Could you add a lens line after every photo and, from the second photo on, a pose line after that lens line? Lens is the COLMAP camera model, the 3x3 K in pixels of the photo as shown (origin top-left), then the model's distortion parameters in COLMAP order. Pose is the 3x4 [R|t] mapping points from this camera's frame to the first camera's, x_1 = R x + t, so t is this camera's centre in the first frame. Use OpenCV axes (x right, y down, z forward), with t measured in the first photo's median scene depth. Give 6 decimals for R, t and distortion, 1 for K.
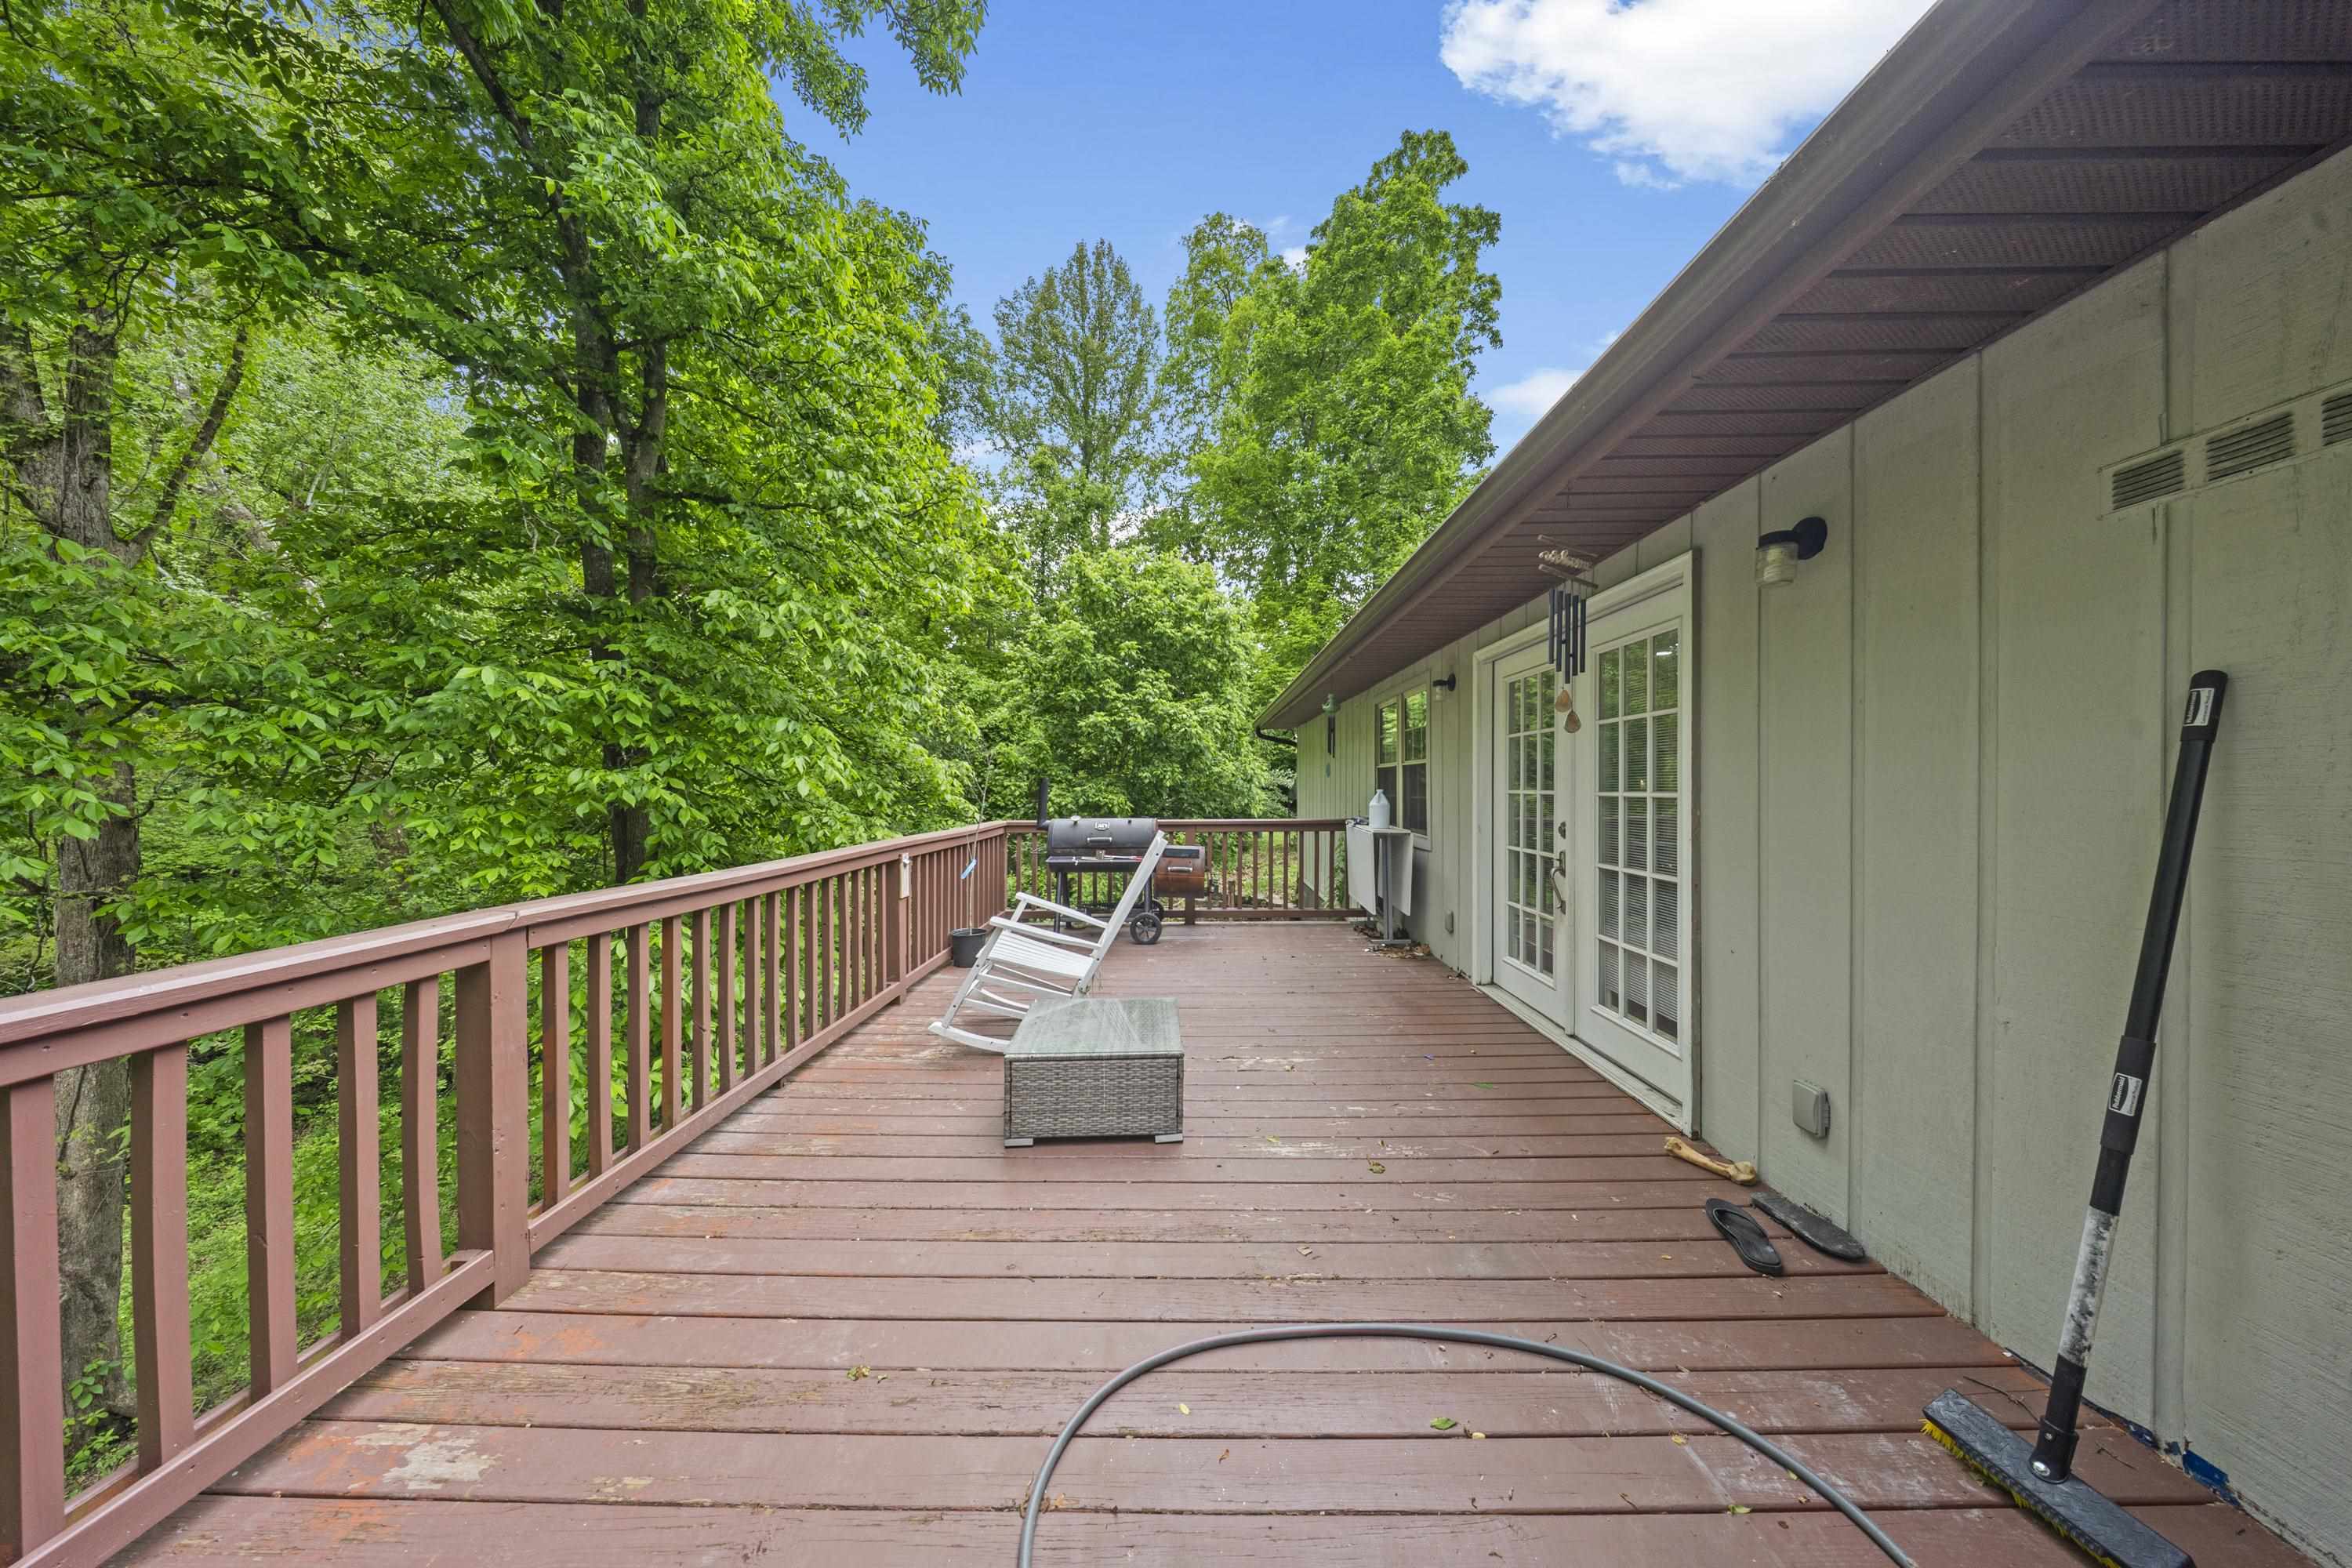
lens RADIAL K [[706.1, 0, 1177.5], [0, 706.1, 801.9], [0, 0, 1]] dist [0.004658, -0.003568]
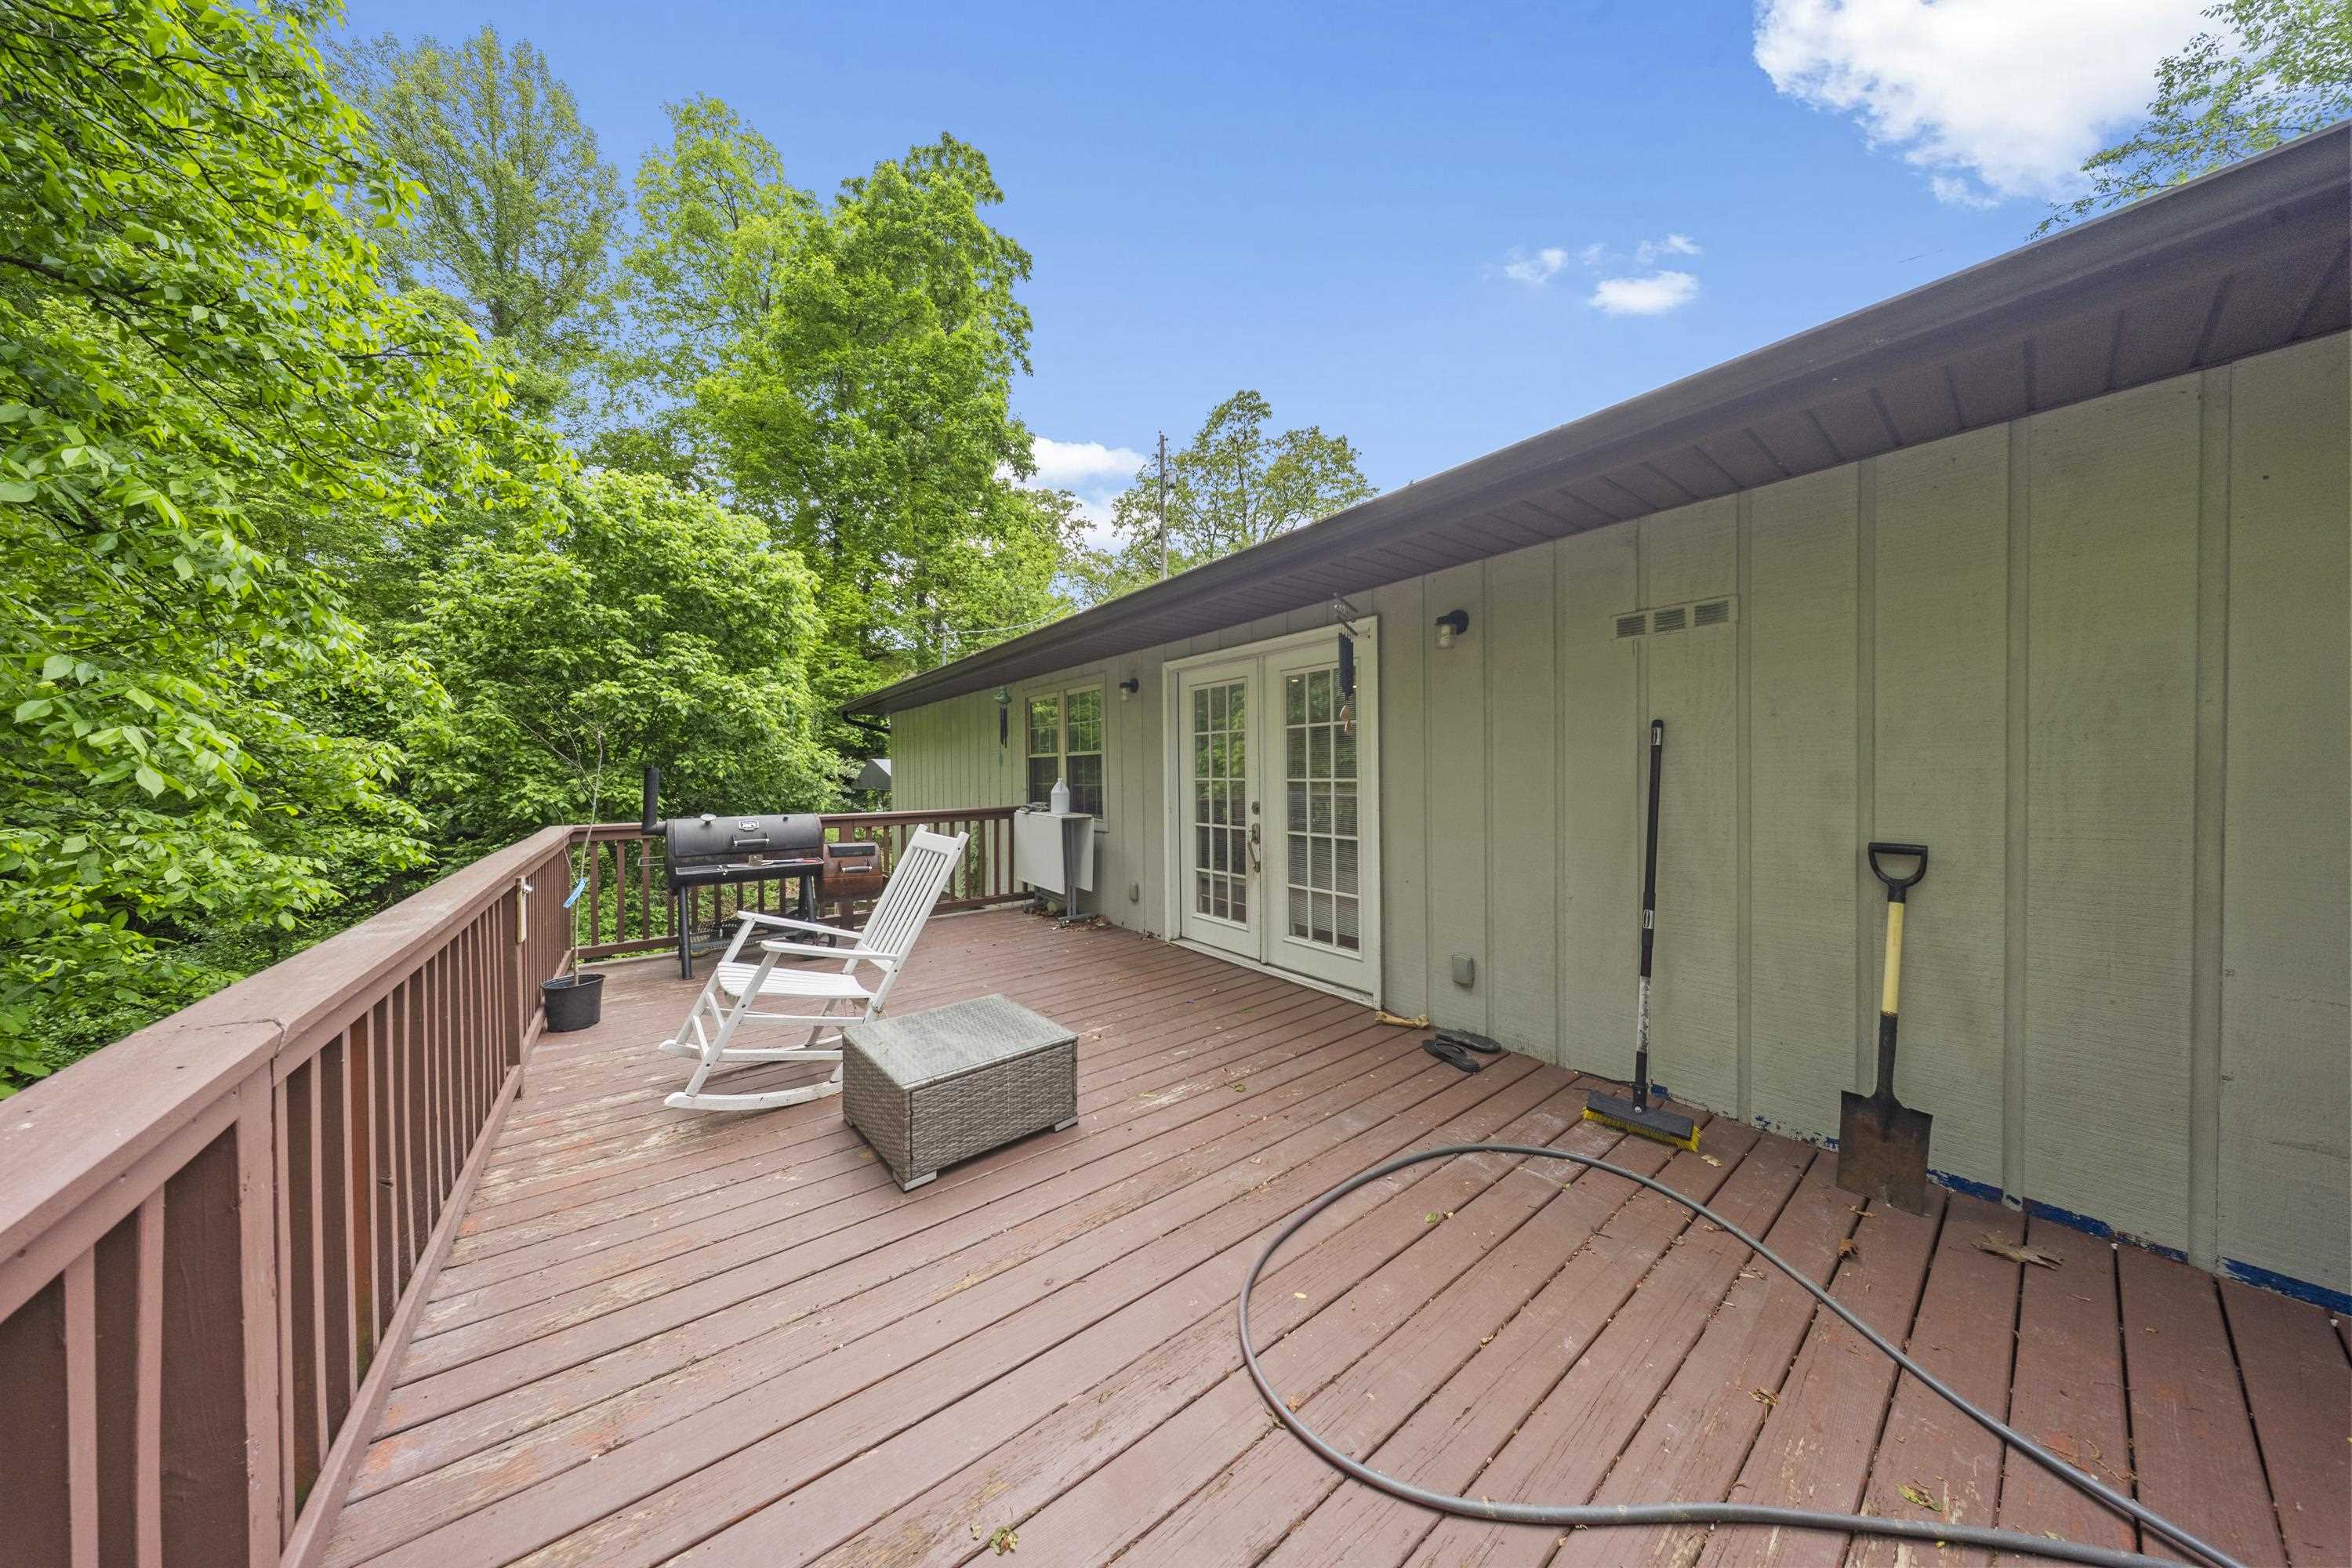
lens RADIAL K [[696.6, 0, 1176.8], [0, 696.6, 790.6], [0, 0, 1]] dist [-0.000209, -0.000104]
pose [[0.784178, -0.019826, 0.620219, -0.304785], [0.019455, 0.999784, 0.007361, -0.004117], [-0.620230, 0.006294, 0.784394, 0.068961]]
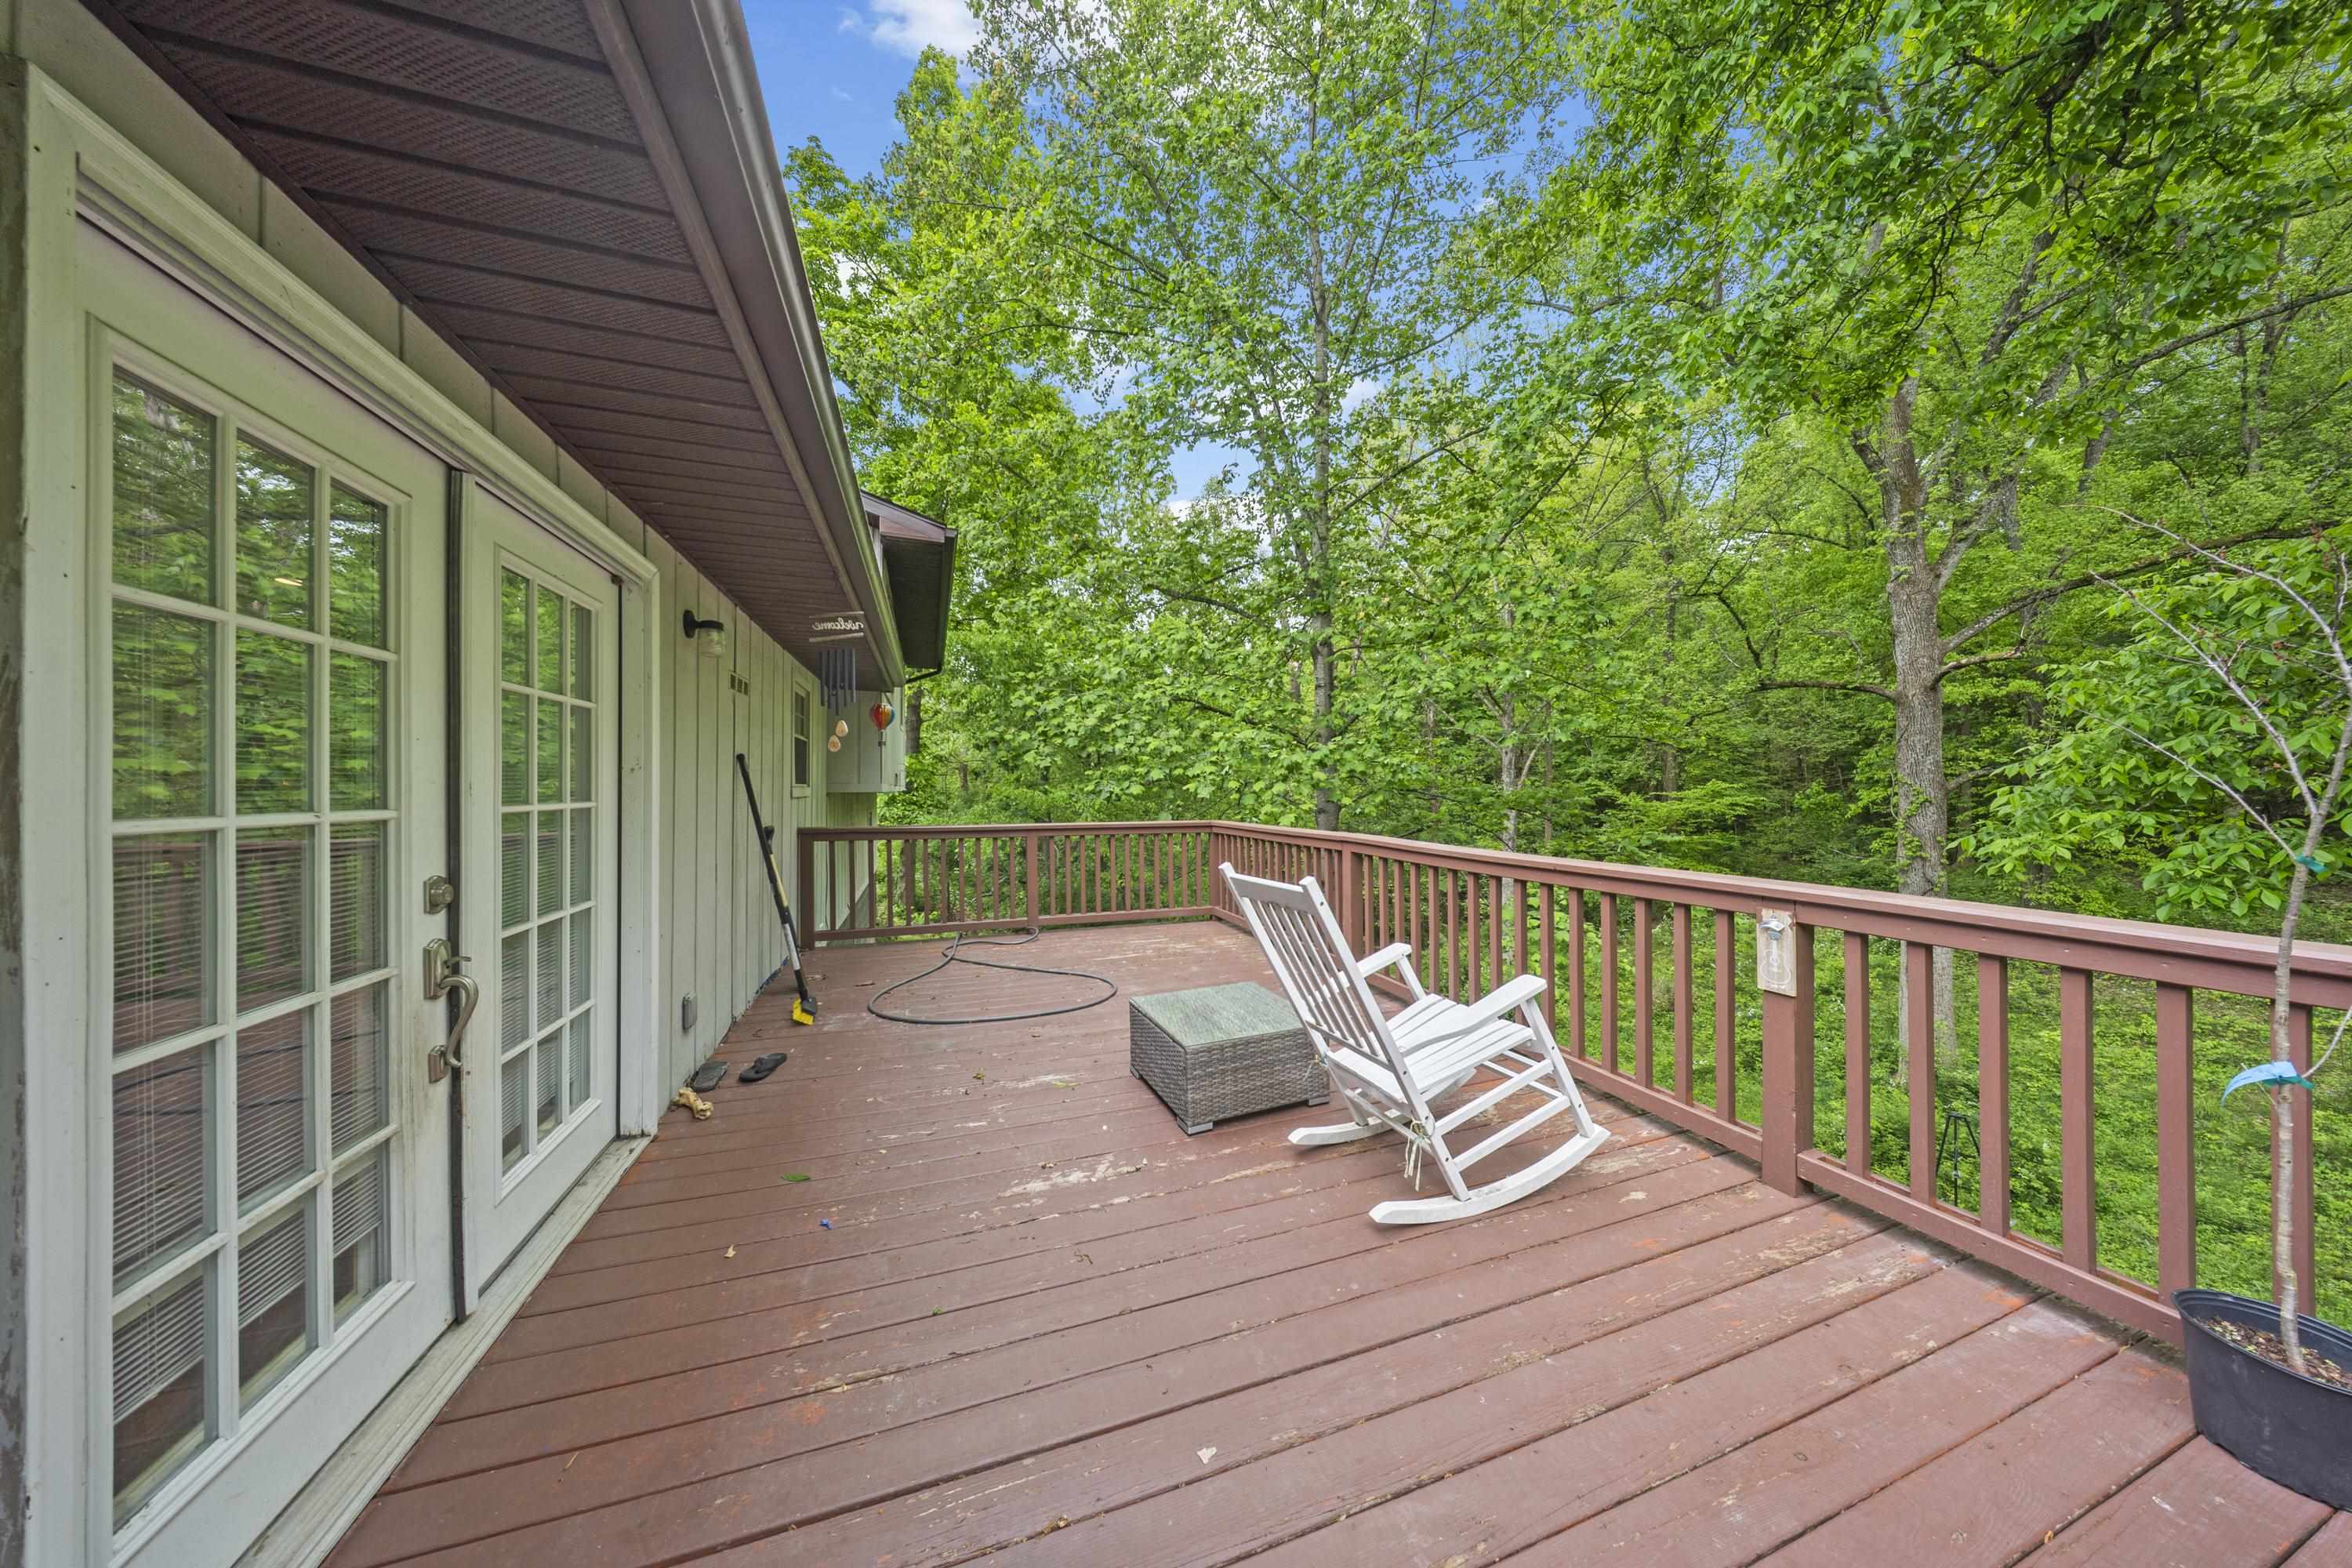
lens RADIAL K [[692.4, 0, 1171.8], [0, 692.4, 781.3], [0, 0, 1]] dist [-0.000392, -0.000069]
pose [[-0.939589, 0.007296, -0.342228, 0.219889], [0.002301, 0.999885, 0.014998, -0.031031], [0.342298, 0.013305, -0.939497, 1.330219]]
